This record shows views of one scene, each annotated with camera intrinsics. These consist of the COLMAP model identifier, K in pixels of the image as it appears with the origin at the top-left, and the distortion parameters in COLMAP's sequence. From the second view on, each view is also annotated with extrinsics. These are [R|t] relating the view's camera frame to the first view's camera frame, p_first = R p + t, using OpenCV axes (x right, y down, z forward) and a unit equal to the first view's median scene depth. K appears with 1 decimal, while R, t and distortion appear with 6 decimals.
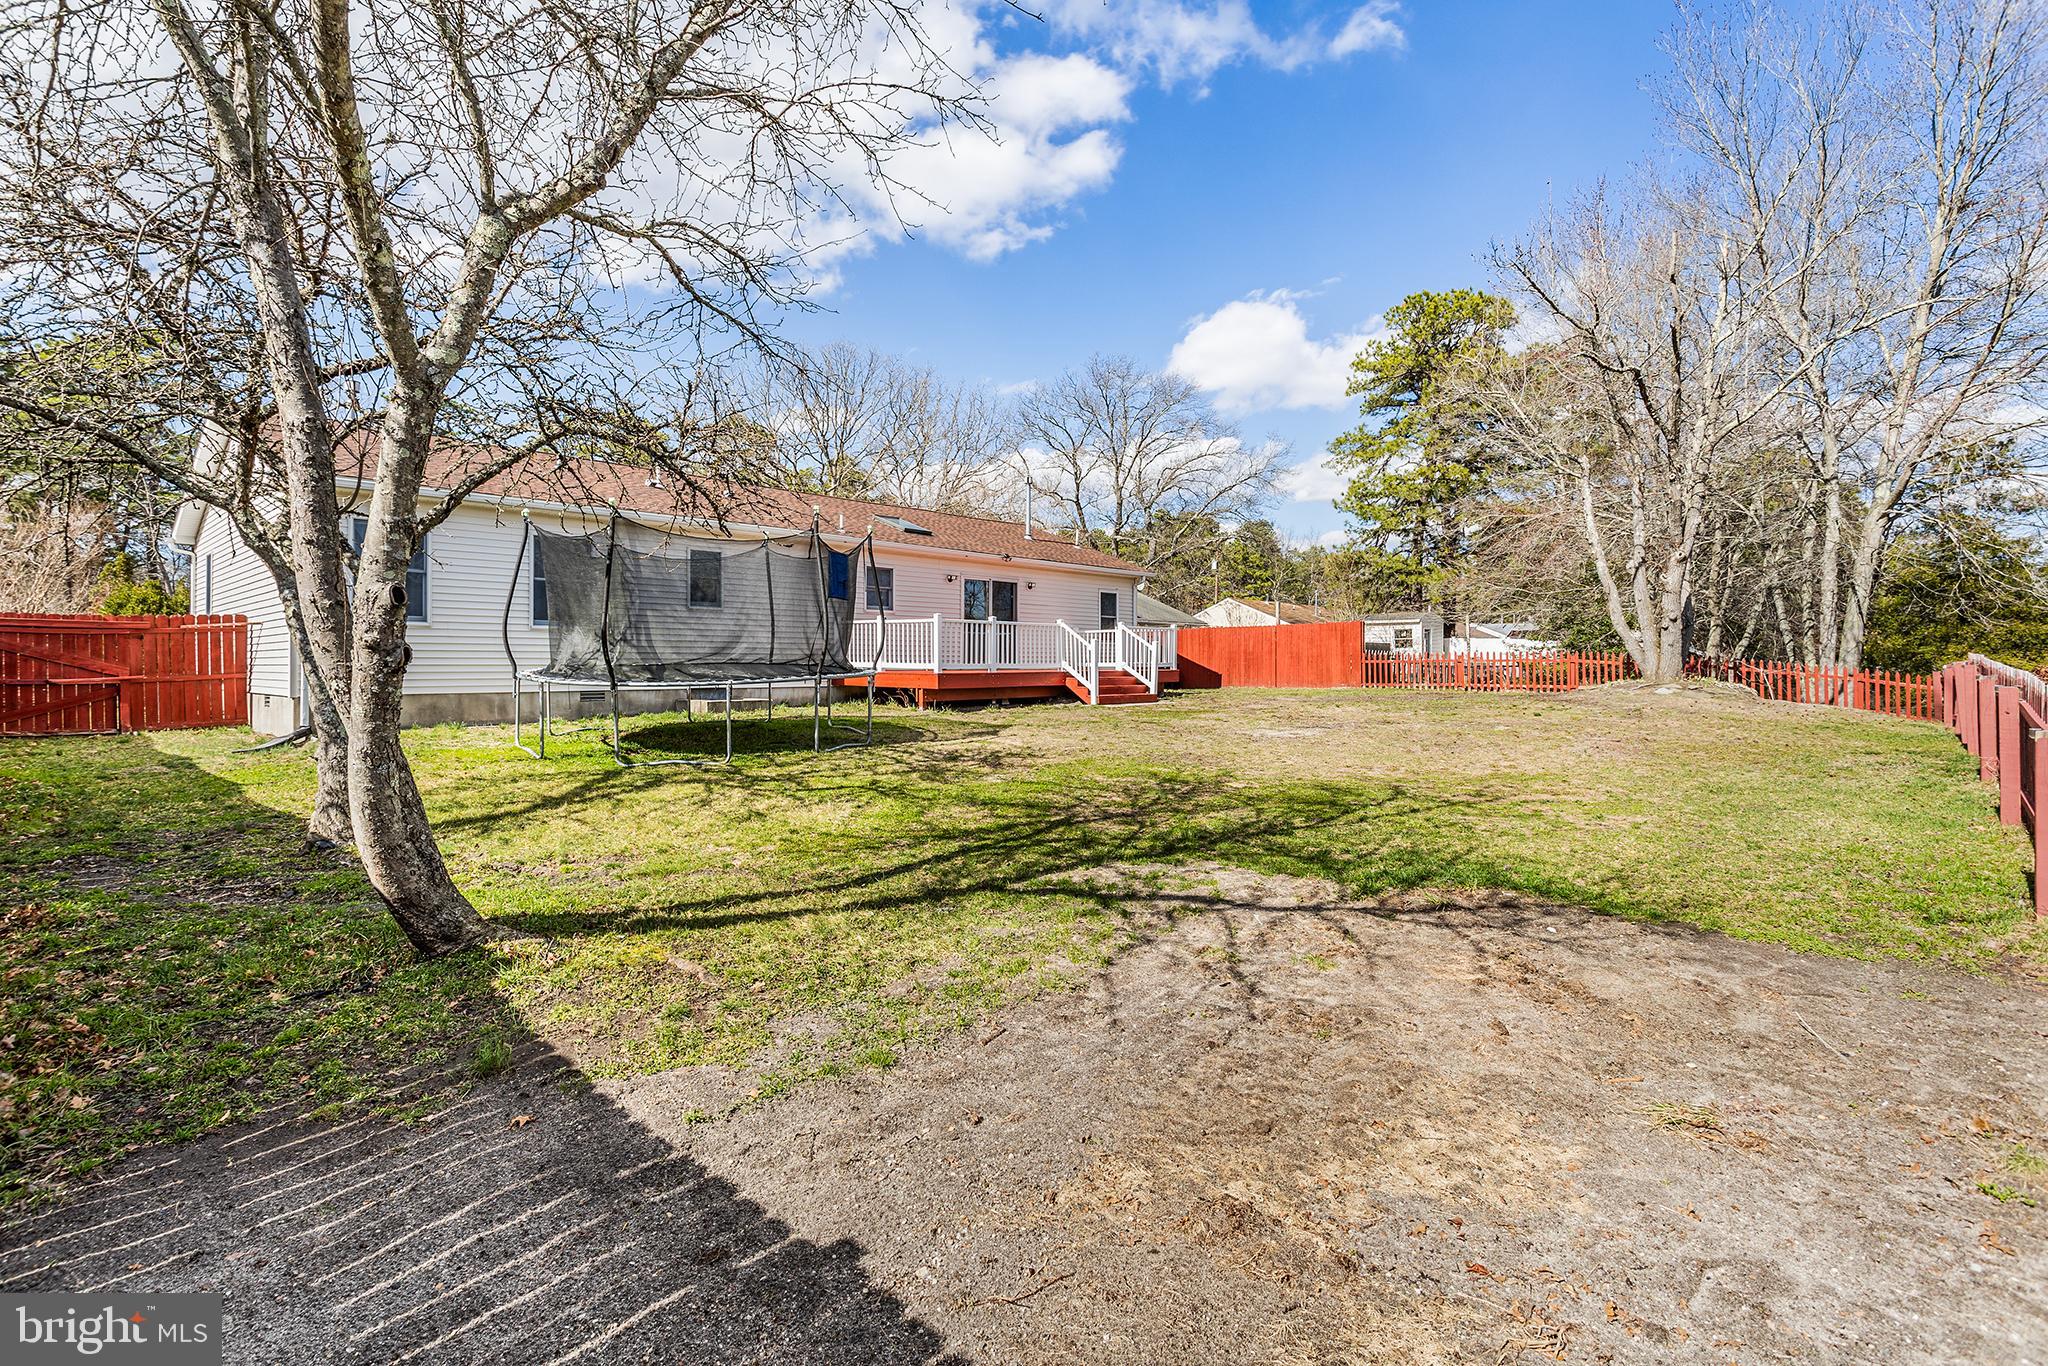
lens RADIAL K [[971.8, 0, 1012.7], [0, 971.8, 654.5], [0, 0, 1]] dist [0.004127, 0.000154]
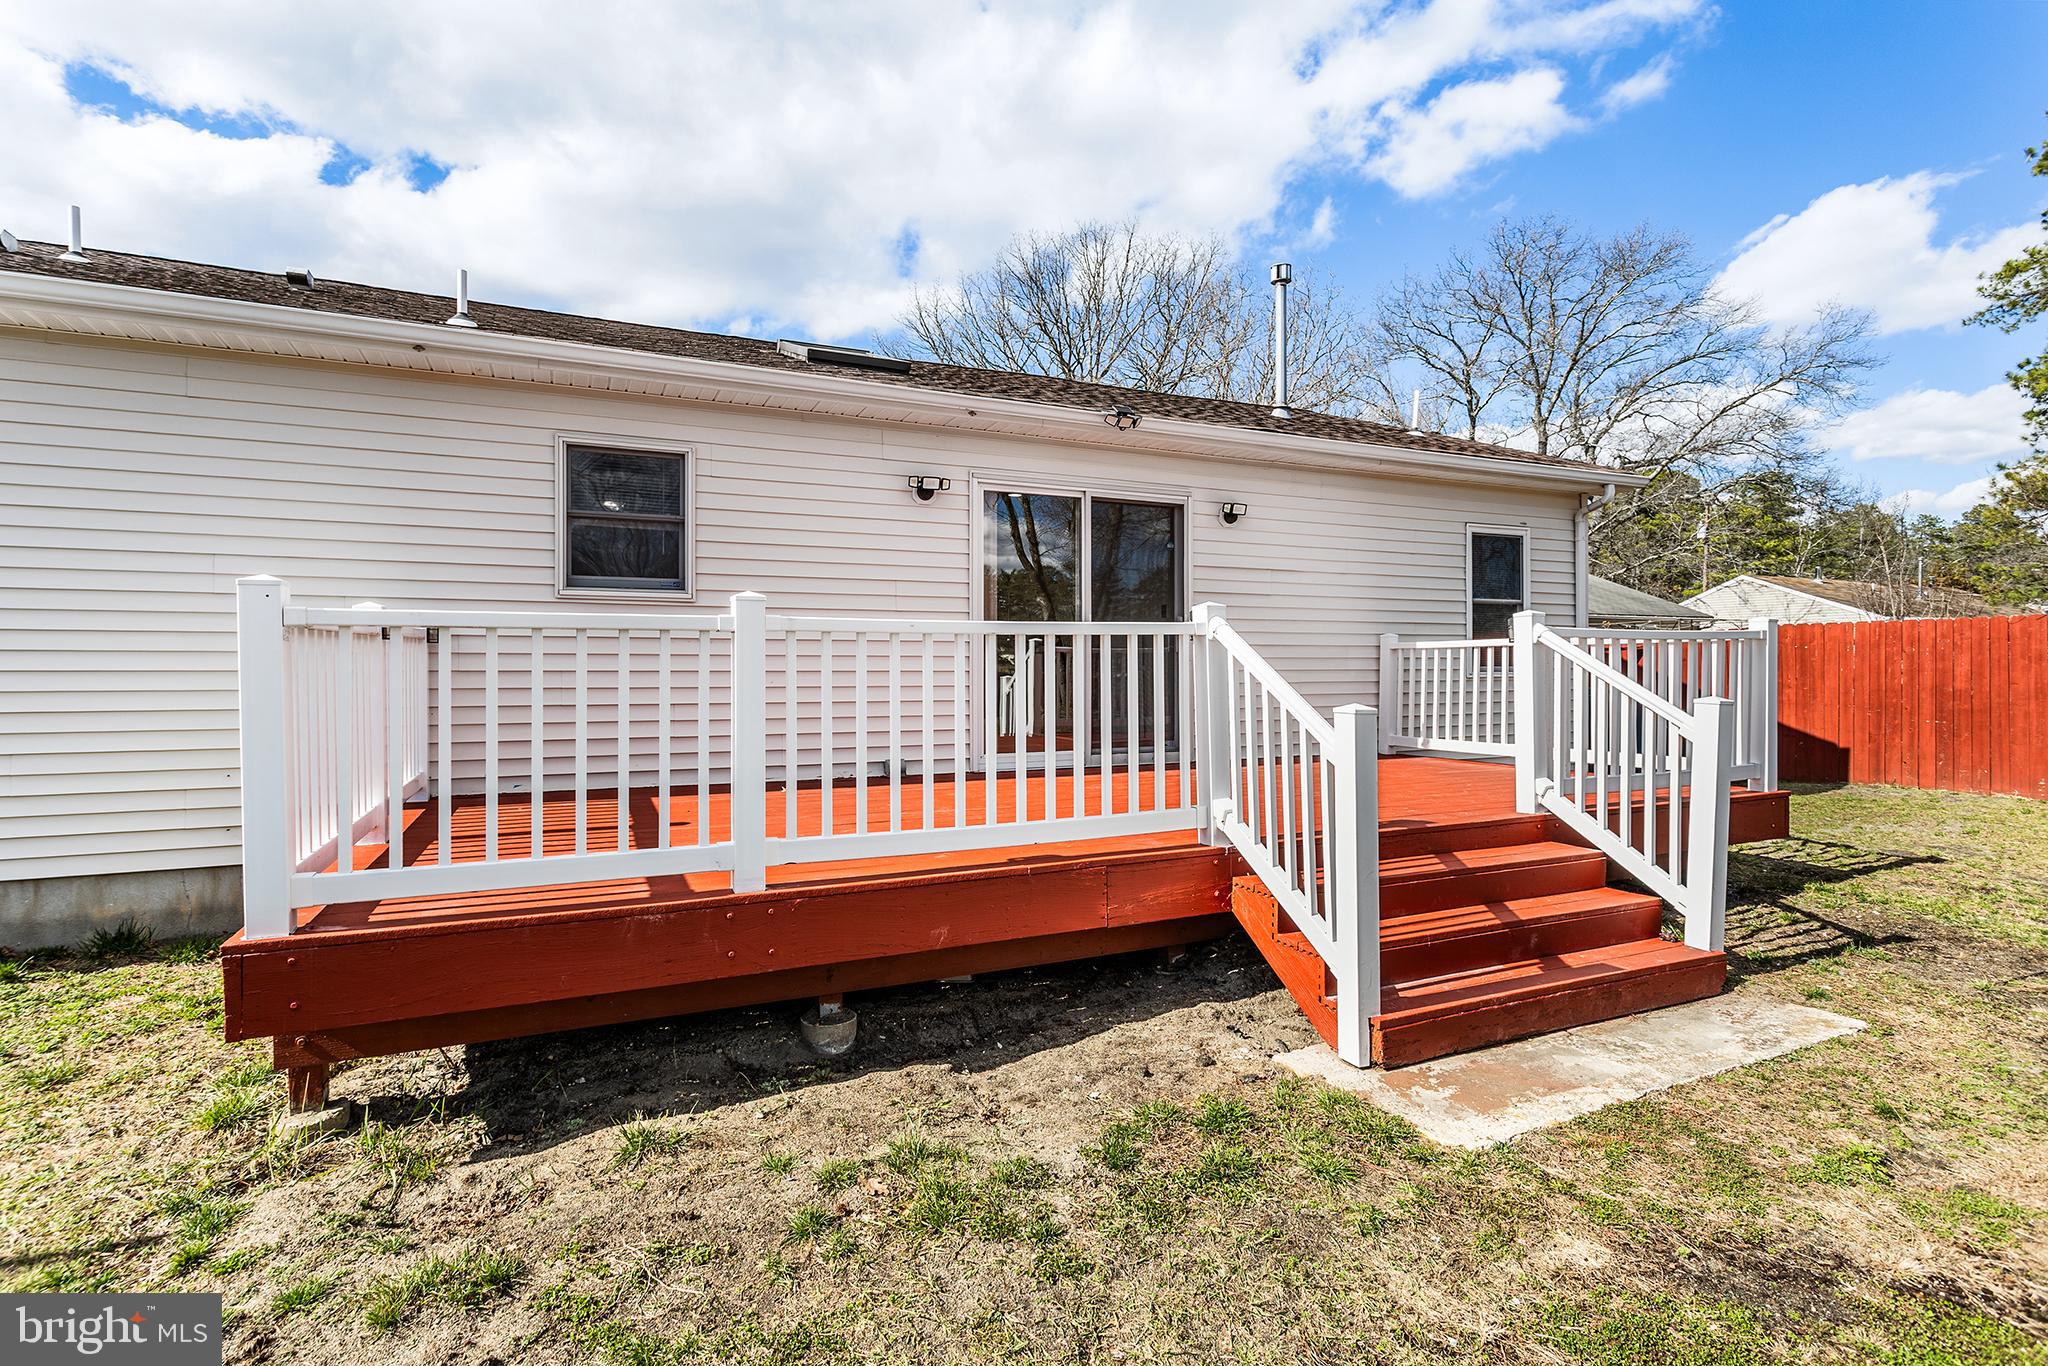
lens RADIAL K [[971.8, 0, 1012.7], [0, 971.8, 654.5], [0, 0, 1]] dist [0.004127, 0.000154]
pose [[0.923171, -0.009894, -0.384261, 0.079815], [0.008293, 0.999949, -0.005822, -0.020755], [0.384299, 0.002189, 0.923206, 0.675139]]
